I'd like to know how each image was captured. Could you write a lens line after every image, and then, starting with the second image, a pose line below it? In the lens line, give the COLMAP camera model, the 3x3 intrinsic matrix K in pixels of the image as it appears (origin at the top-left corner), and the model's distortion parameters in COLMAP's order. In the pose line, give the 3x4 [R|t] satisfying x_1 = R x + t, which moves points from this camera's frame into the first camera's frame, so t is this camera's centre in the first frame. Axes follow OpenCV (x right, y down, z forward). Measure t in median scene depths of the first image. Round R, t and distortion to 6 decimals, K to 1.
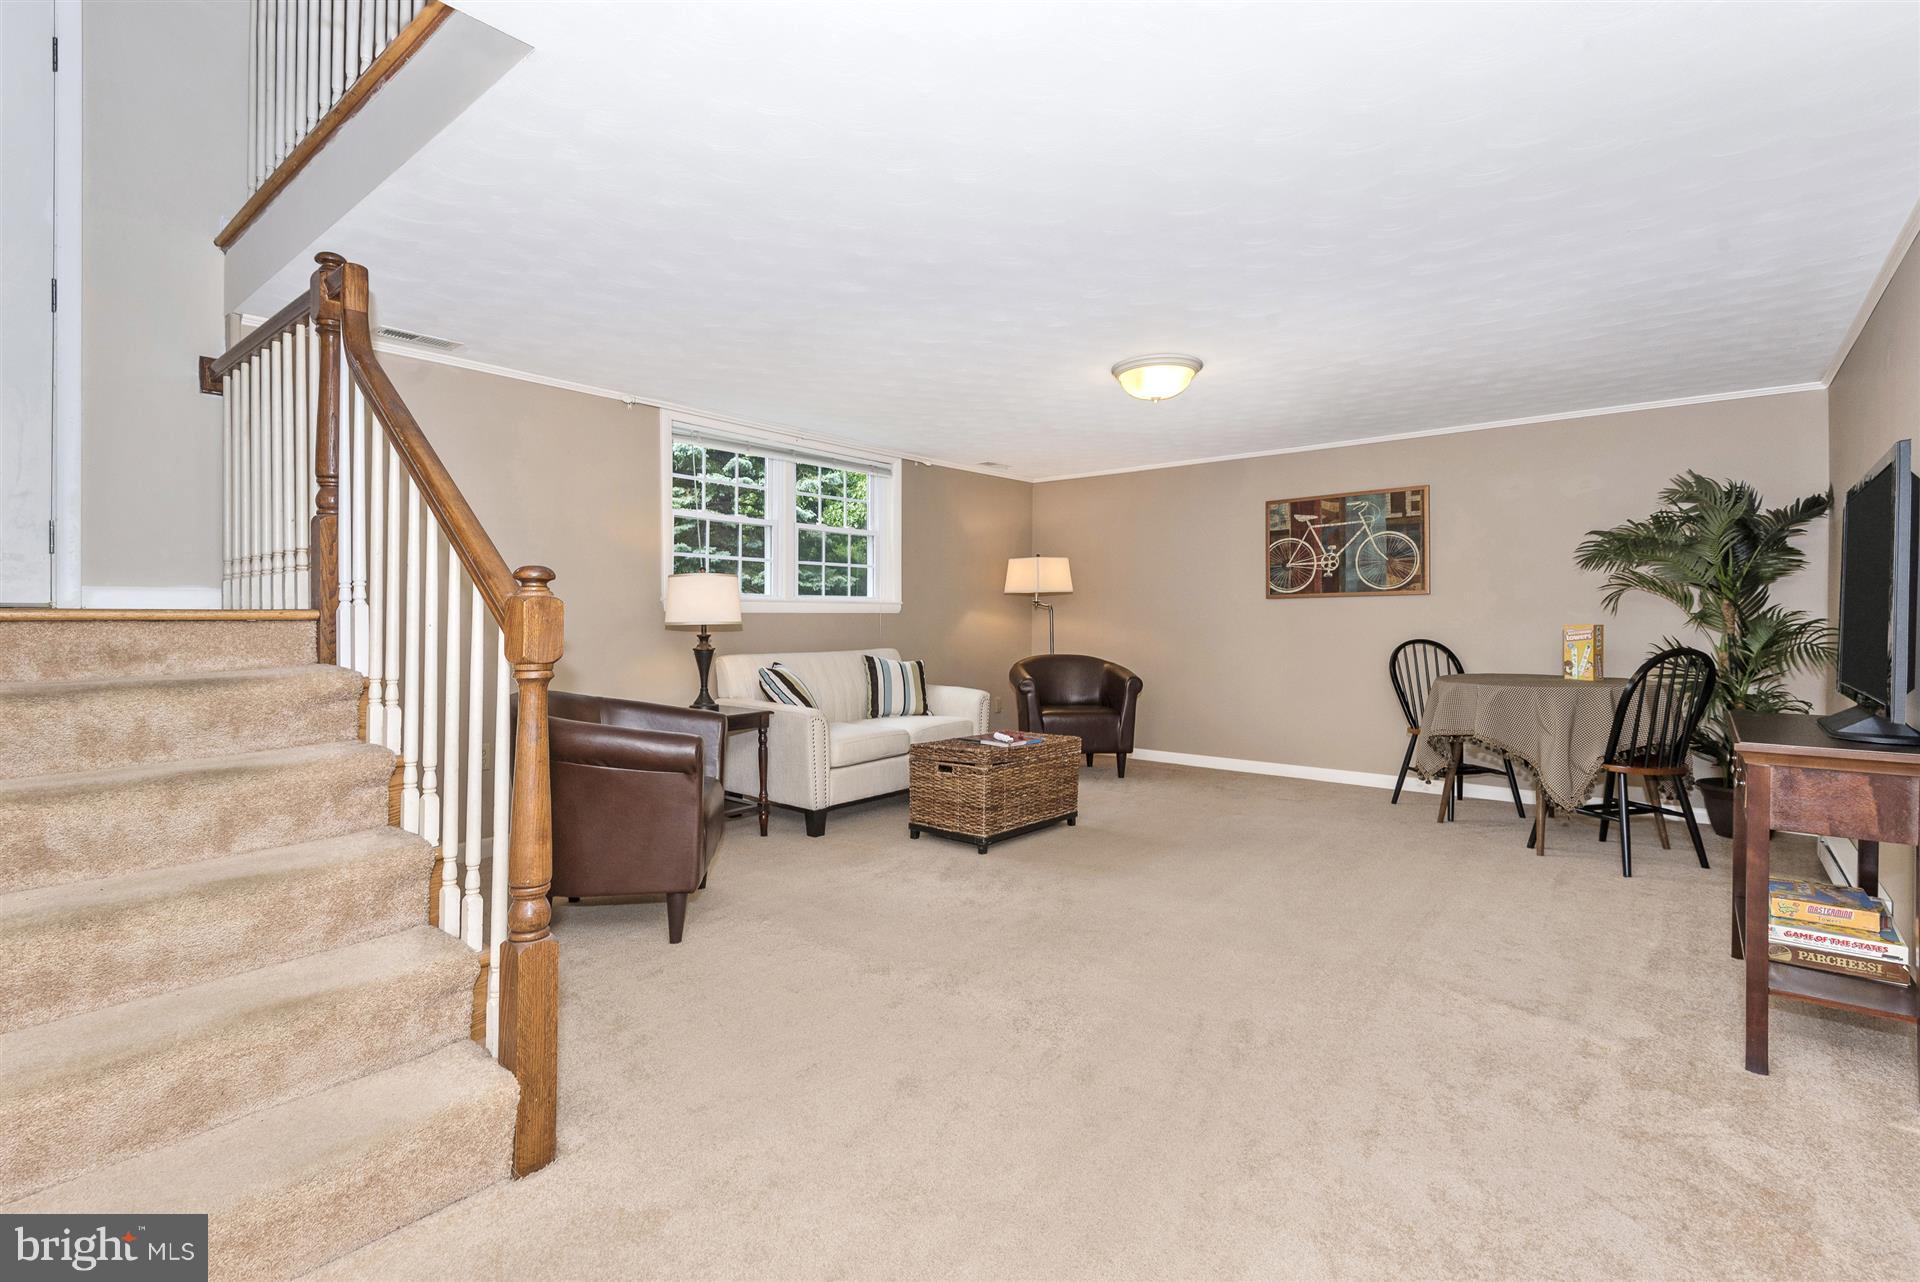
lens RADIAL K [[879.2, 0, 962.6], [0, 879.2, 630.3], [0, 0, 1]] dist [0.054903, -0.030721]
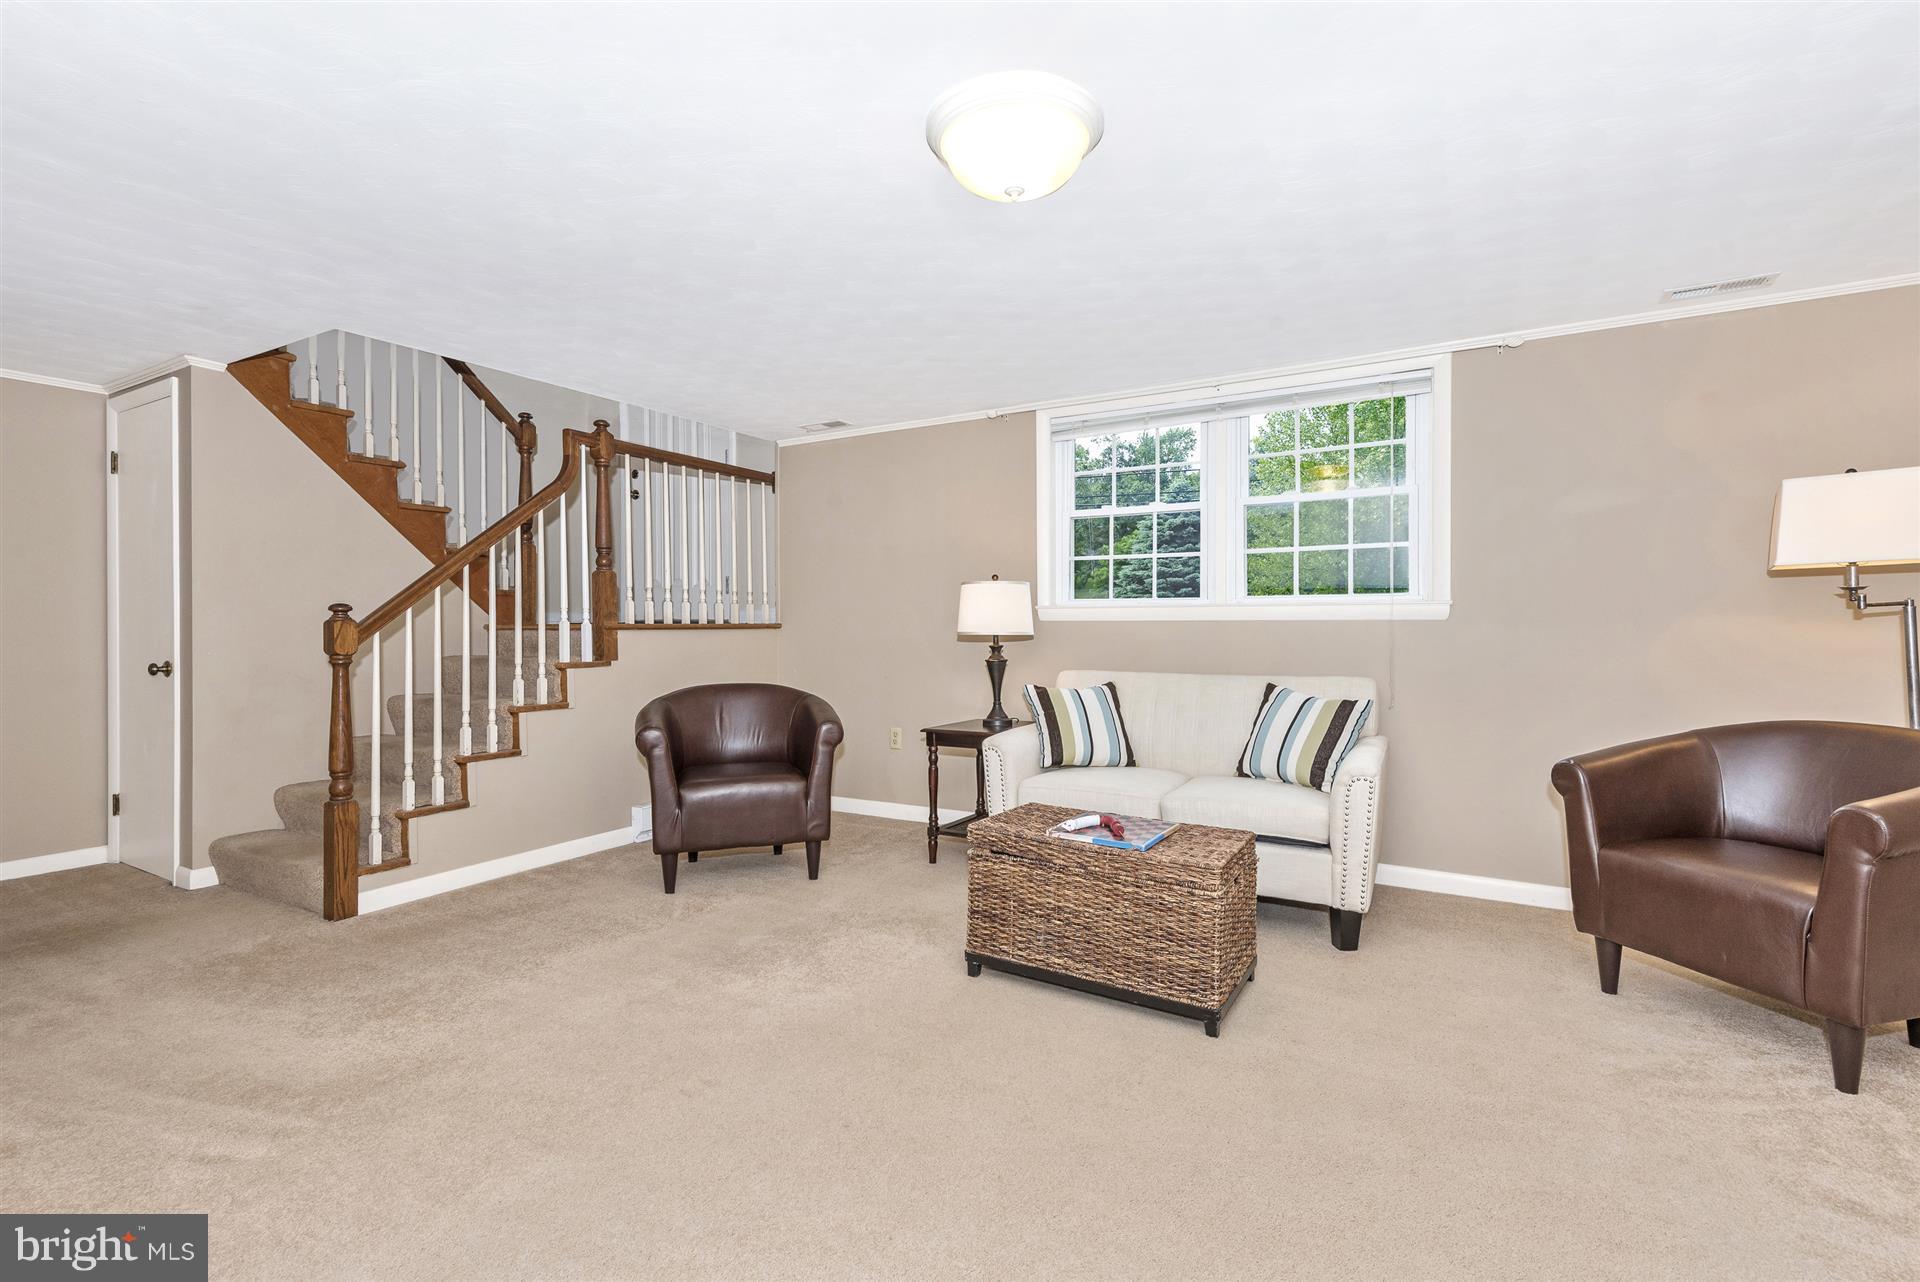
lens RADIAL K [[879.2, 0, 962.6], [0, 879.2, 630.3], [0, 0, 1]] dist [0.054903, -0.030721]
pose [[0.161014, 0.002865, -0.986948, 0.623213], [-0.012502, 0.999921, 0.000863, -0.011181], [0.986873, 0.012200, 0.161037, 0.794120]]
